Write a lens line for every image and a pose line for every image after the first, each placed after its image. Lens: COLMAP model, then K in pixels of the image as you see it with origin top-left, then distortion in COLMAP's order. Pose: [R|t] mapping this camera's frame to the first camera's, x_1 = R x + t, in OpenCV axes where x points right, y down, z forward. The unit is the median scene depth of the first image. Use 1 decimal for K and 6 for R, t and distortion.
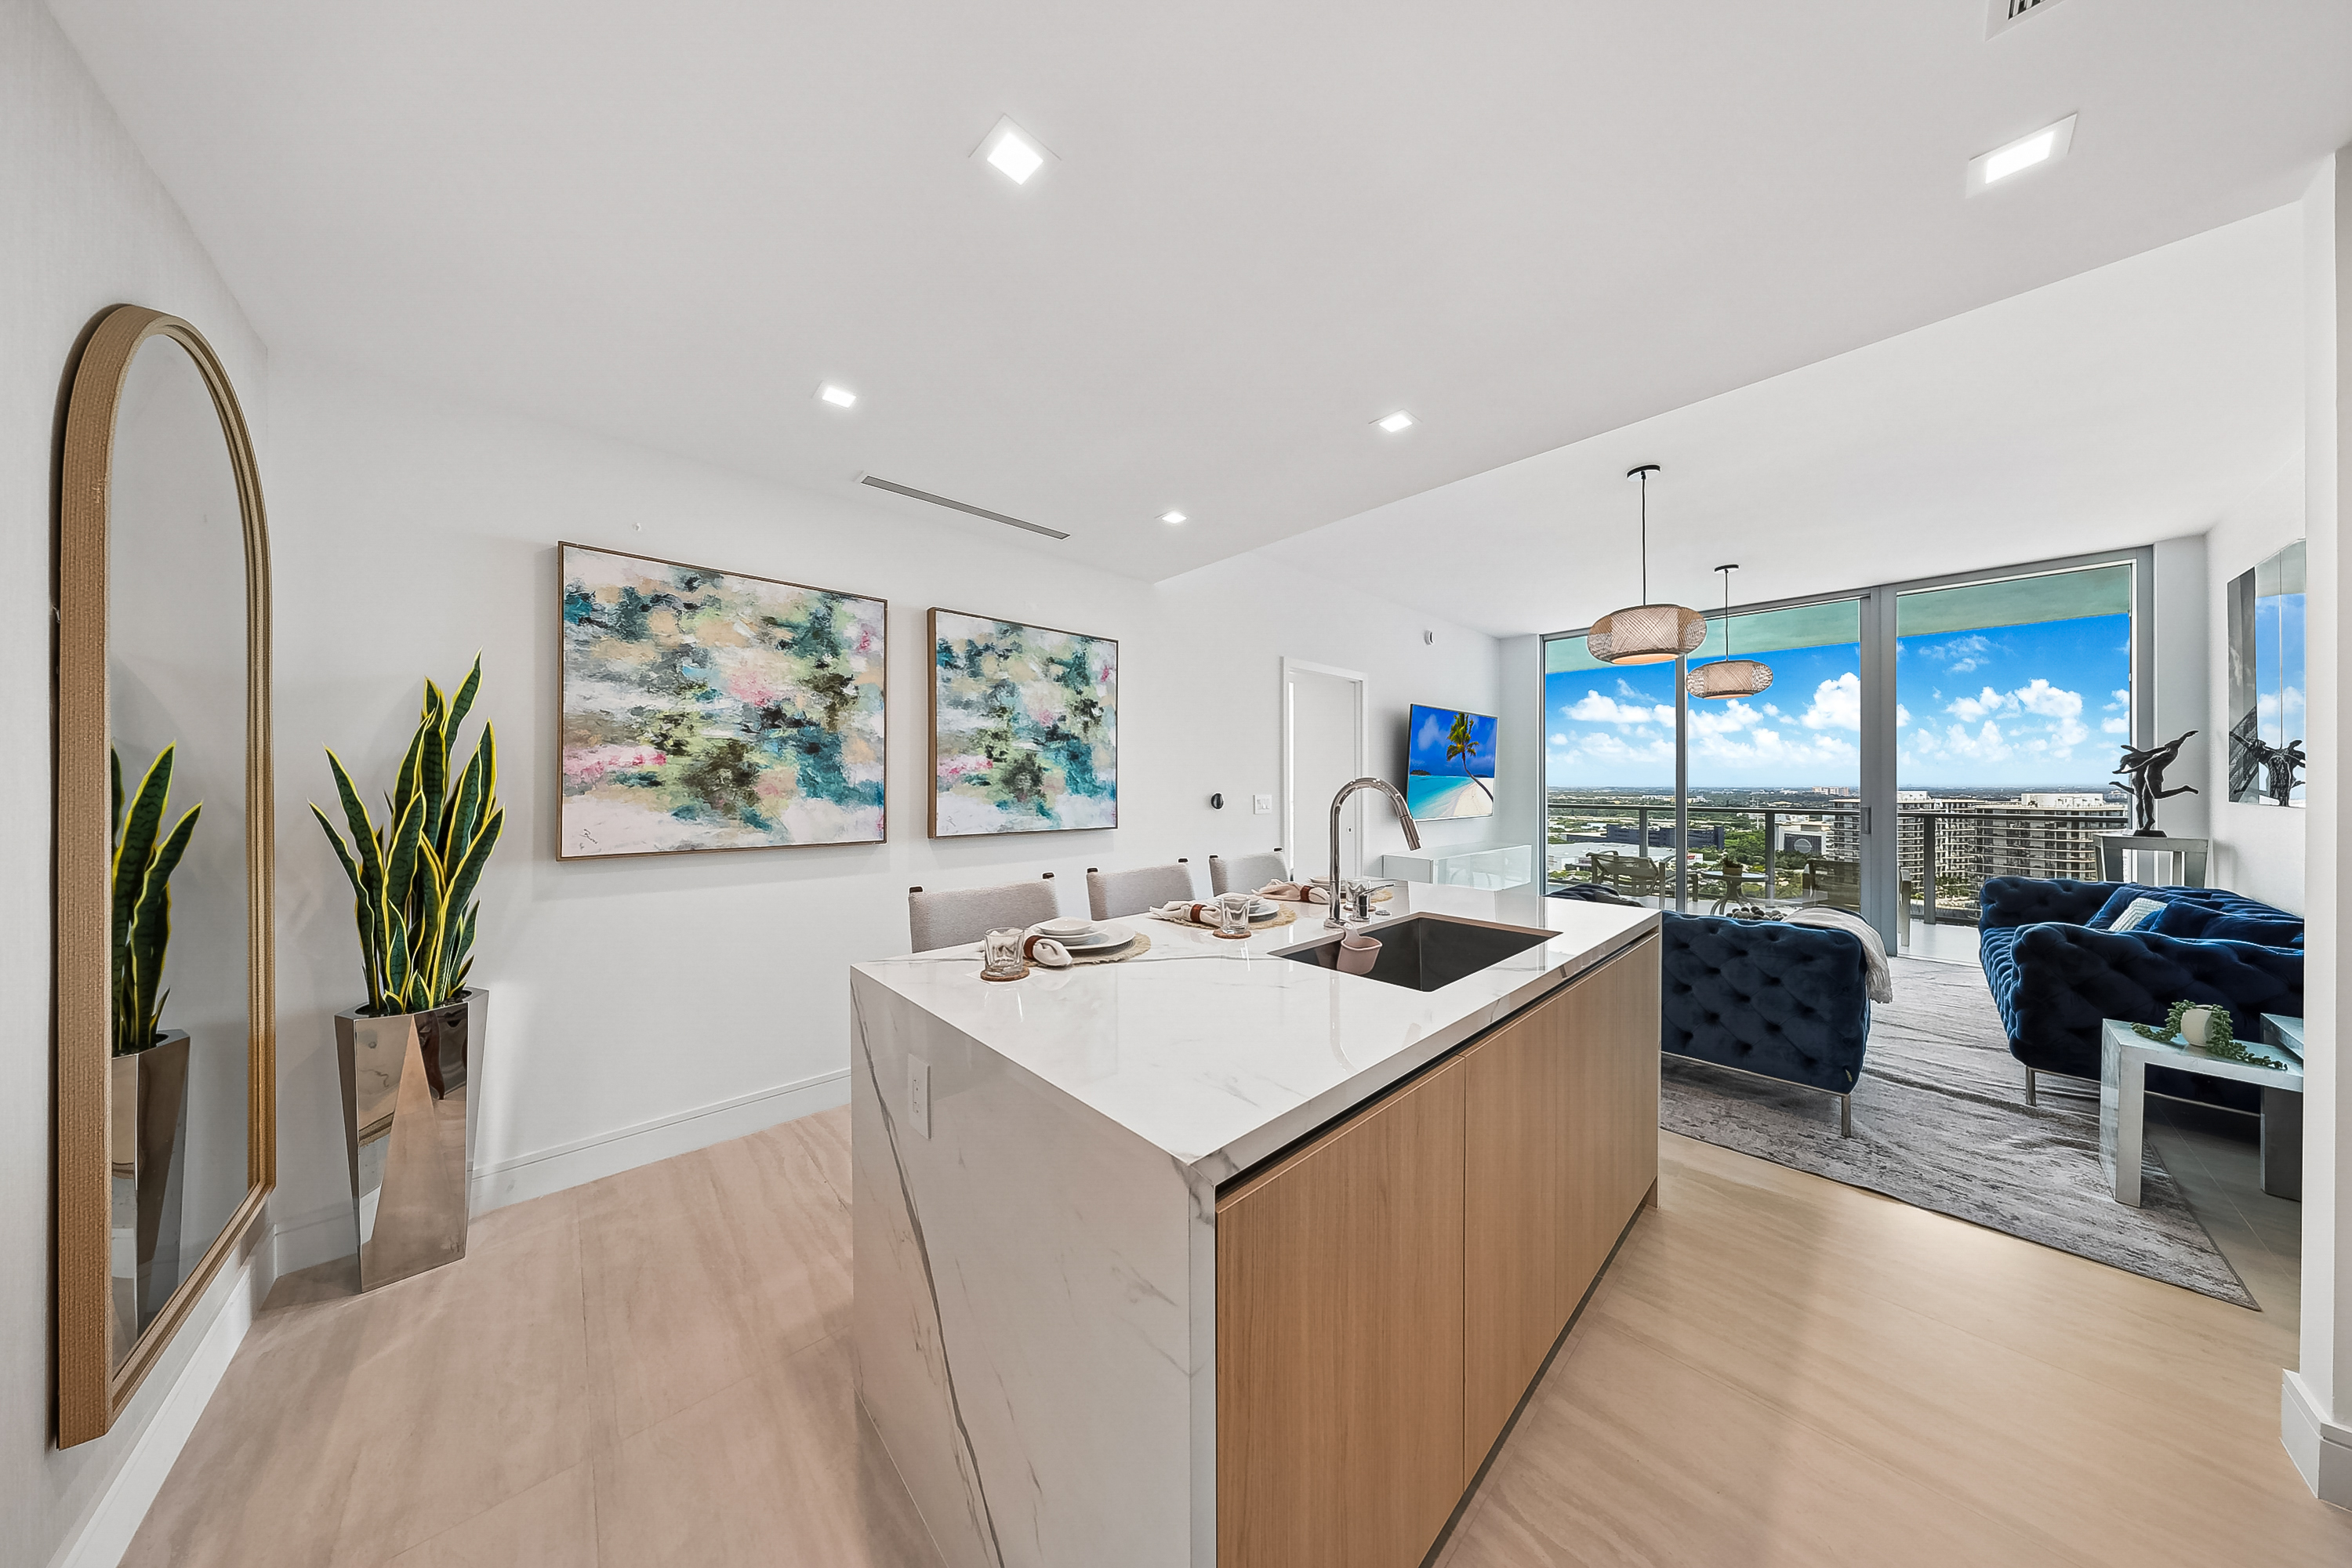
lens RADIAL K [[678.5, 0, 1183.2], [0, 678.5, 789.6], [0, 0, 1]] dist [0.009822, 0.000048]
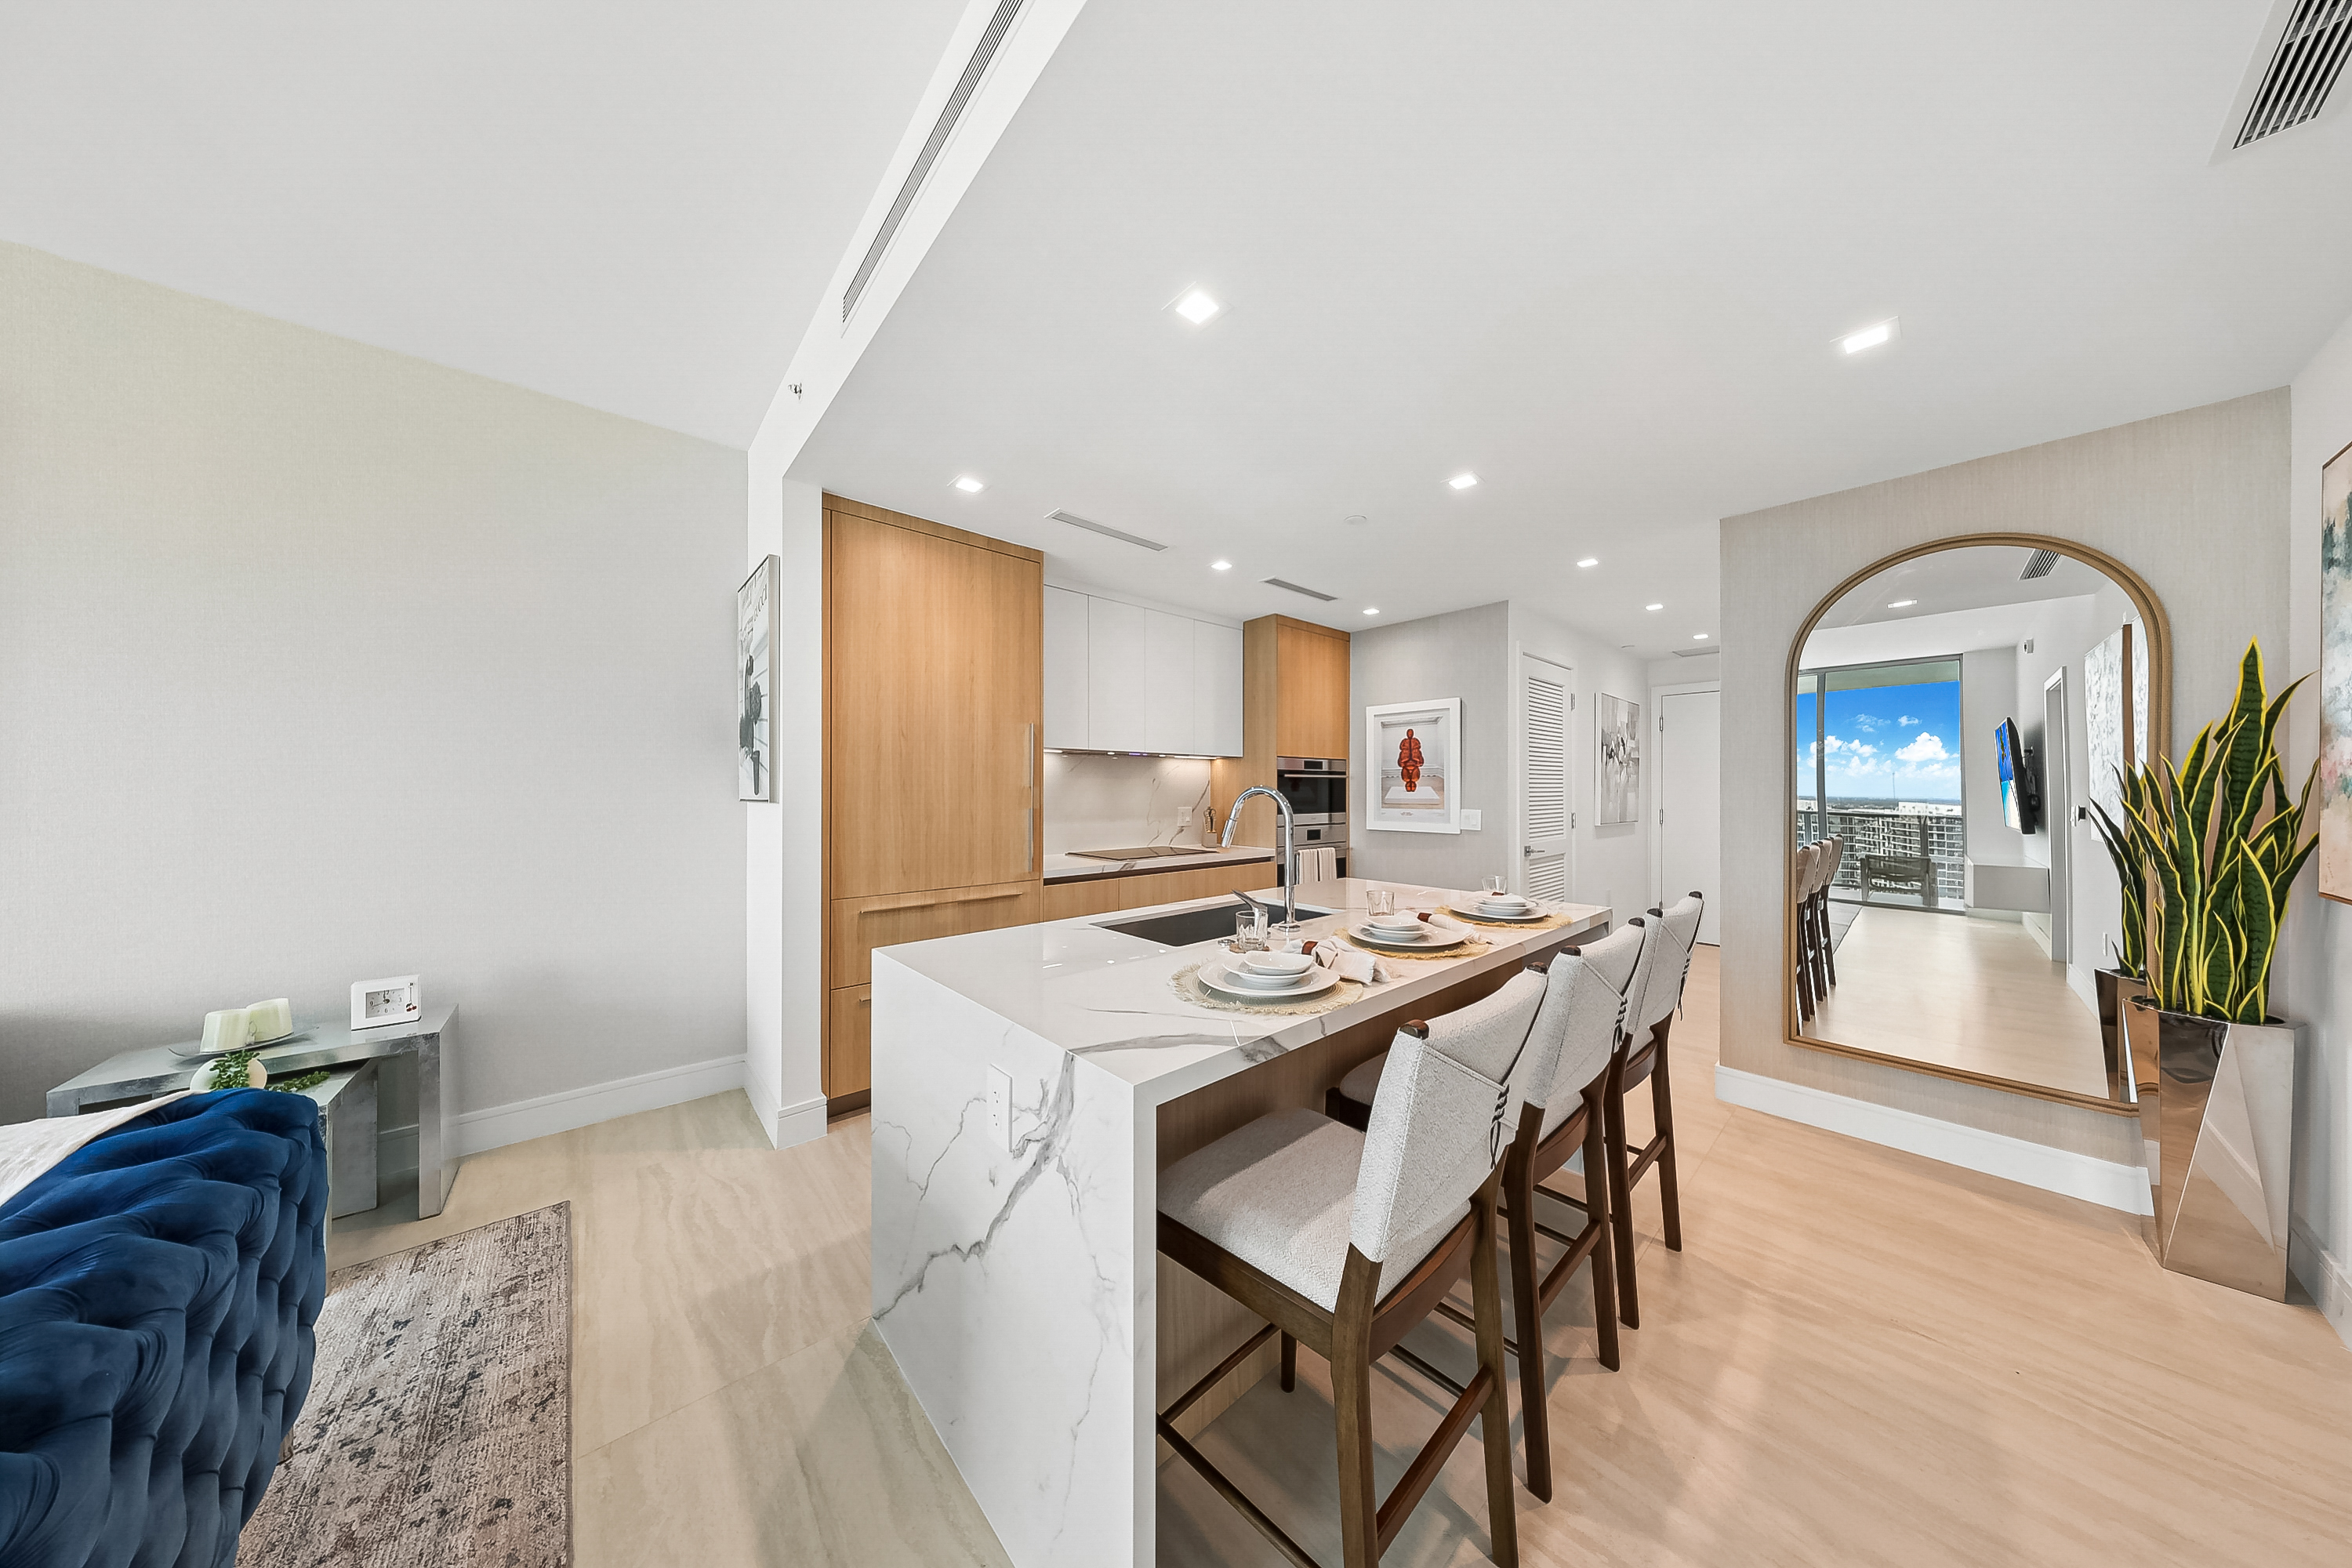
lens RADIAL K [[678.5, 0, 1171.1], [0, 678.5, 790.8], [0, 0, 1]] dist [0.009822, 0.000048]
pose [[-0.999714, 0.000525, 0.023909, 0.190163], [0.000714, 0.999969, 0.007867, -0.008832], [-0.023904, 0.007882, -0.999683, 1.058323]]
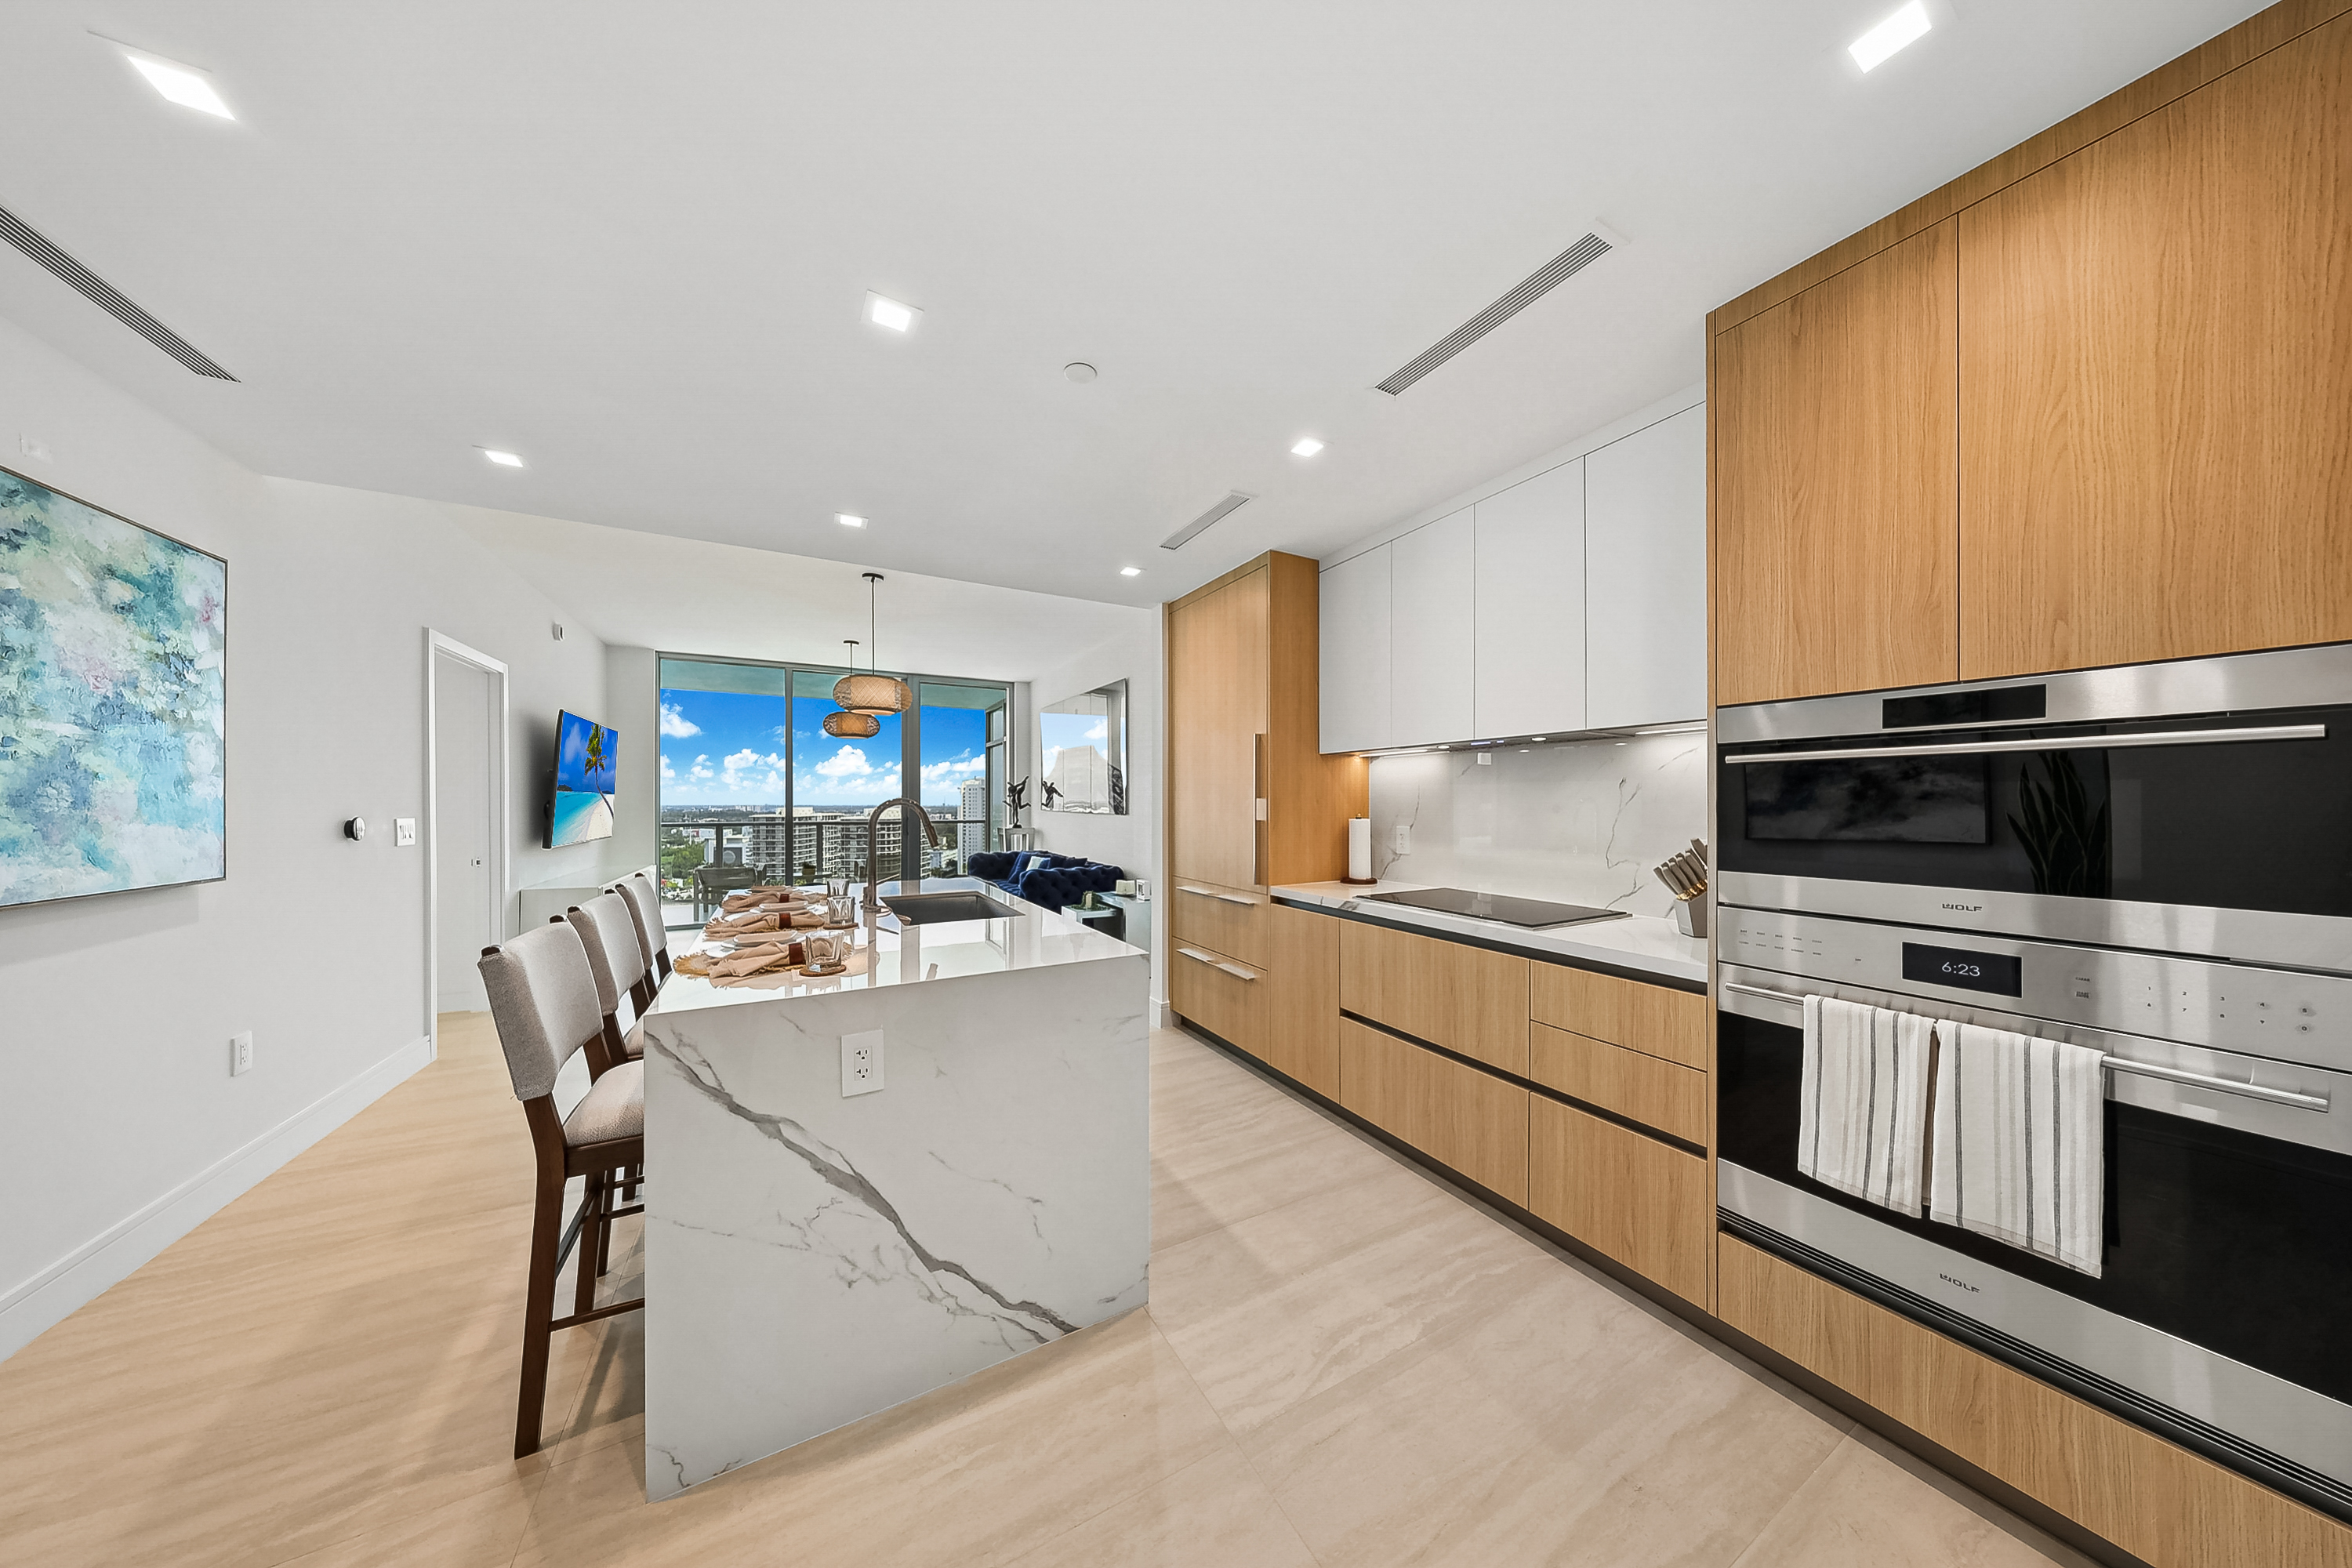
lens RADIAL K [[678.5, 0, 1183.5], [0, 678.5, 798.0], [0, 0, 1]] dist [0.009822, 0.000048]
pose [[0.238852, 0.004433, 0.971046, -0.481771], [0.008979, 0.999937, -0.006774, -0.001830], [-0.971015, 0.010337, 0.238797, 0.054408]]
